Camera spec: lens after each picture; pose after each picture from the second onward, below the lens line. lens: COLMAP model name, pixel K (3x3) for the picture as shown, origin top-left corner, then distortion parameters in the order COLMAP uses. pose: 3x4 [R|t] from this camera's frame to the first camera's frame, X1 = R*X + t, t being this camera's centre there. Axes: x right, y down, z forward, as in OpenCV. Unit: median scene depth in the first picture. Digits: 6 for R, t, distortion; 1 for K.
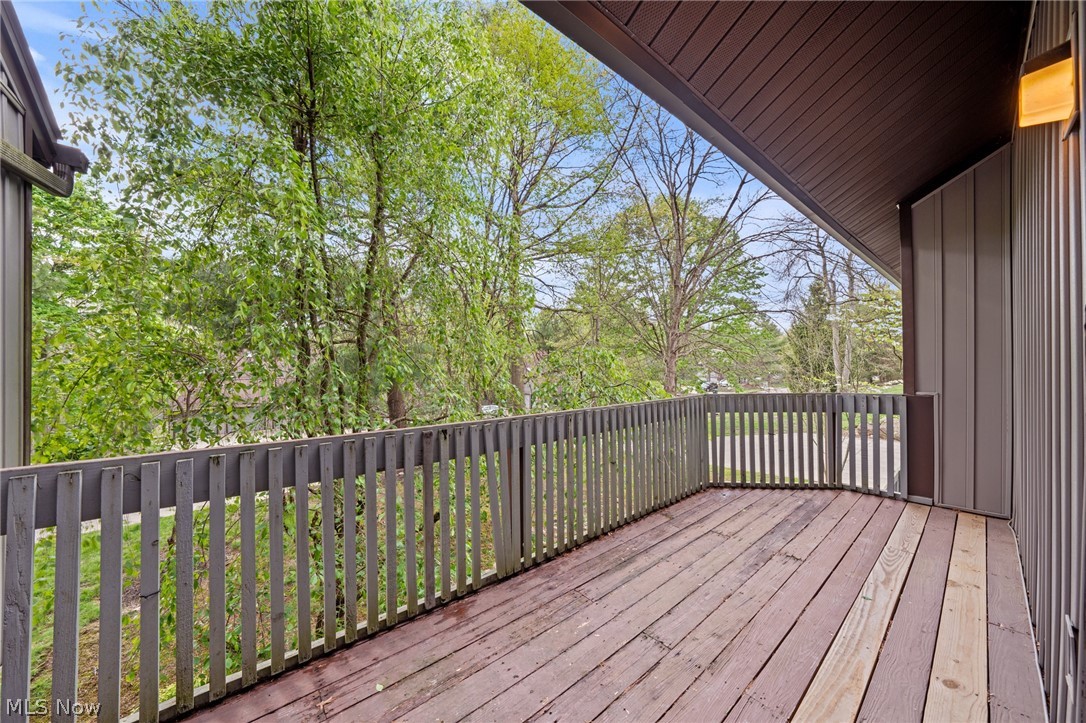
lens RADIAL K [[377.4, 0, 543.0], [0, 377.4, 361.5], [0, 0, 1]] dist [-0.000075, -0.000012]
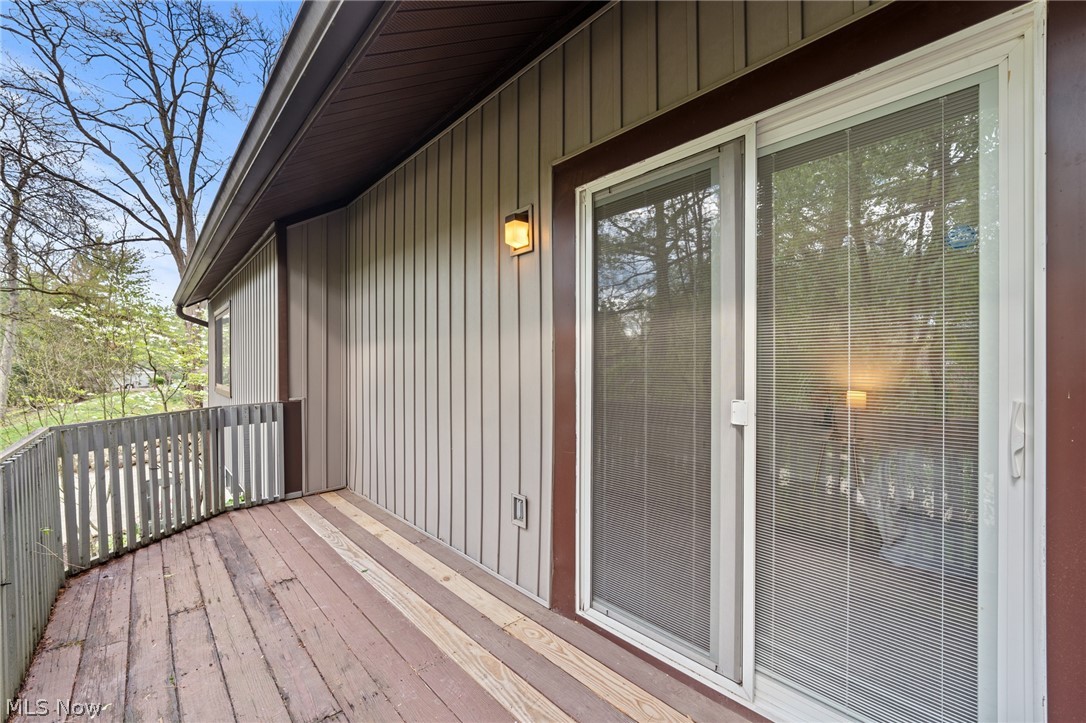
lens RADIAL K [[454.8, 0, 542.5], [0, 454.8, 373.5], [0, 0, 1]] dist [0.000434, 0.000159]
pose [[-0.030422, -0.001959, 0.999535, -0.340430], [0.006135, 0.999979, 0.002146, 0.009990], [-0.999518, 0.006197, -0.030409, 0.294596]]
